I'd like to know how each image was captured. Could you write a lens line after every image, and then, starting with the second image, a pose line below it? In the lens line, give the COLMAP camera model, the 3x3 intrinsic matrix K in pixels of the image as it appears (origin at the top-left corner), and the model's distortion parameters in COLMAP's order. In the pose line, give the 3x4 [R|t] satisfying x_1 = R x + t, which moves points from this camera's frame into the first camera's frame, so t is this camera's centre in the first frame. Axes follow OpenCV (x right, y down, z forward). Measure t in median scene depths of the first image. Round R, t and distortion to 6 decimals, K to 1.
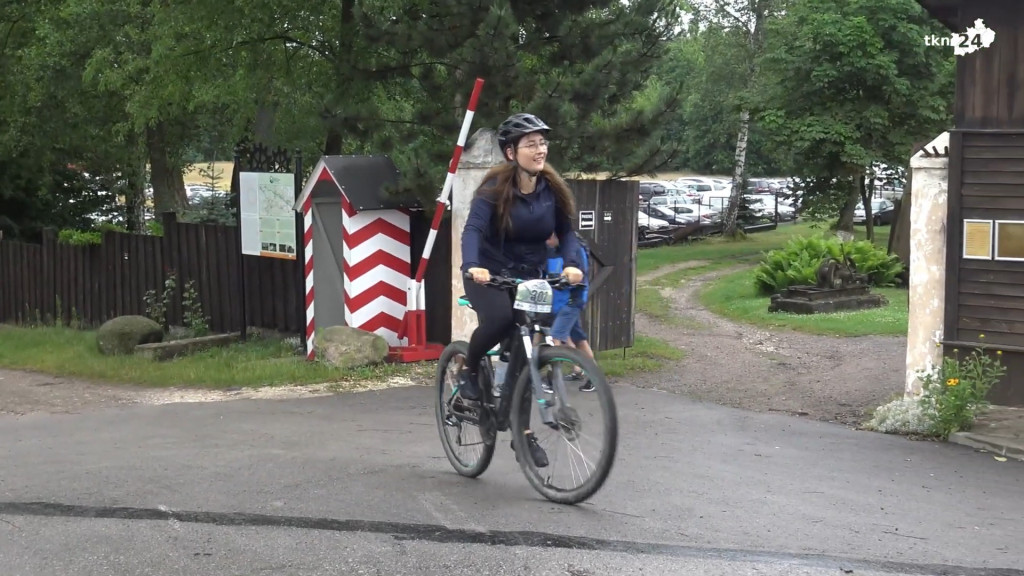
lens RADIAL K [[1347.1, 0, 491.3], [0, 1347.1, 290.7], [0, 0, 1]] dist [0.000838, 0.047948]
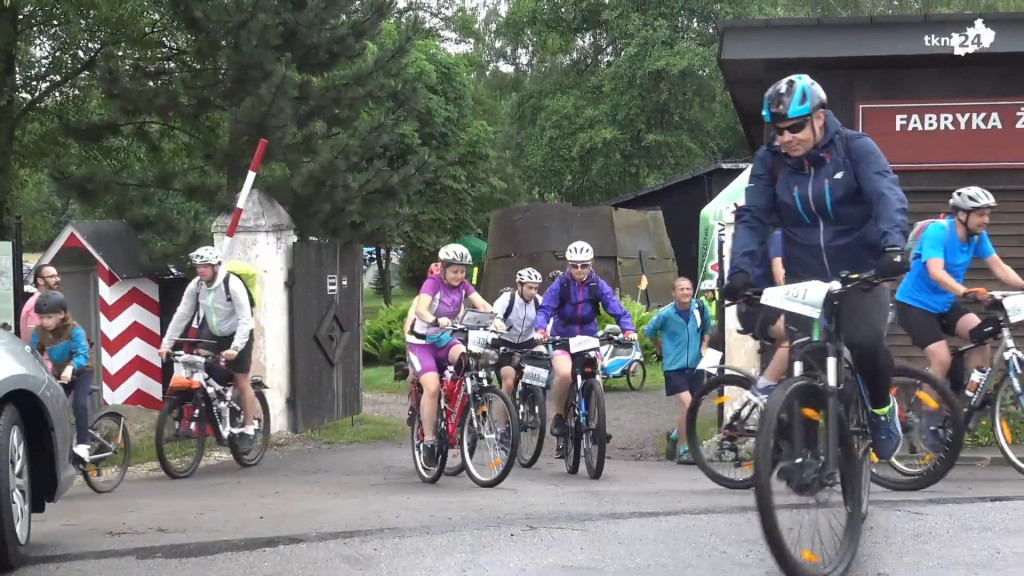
lens RADIAL K [[1459.8, 0, 512.0], [0, 1459.8, 288.0], [0, 0, 1]] dist [0.000180, 0.007815]
pose [[0.915290, -0.027206, 0.401876, -0.248399], [0.051410, 0.997447, -0.049565, 0.009768], [-0.399502, 0.066026, 0.914352, -0.020808]]
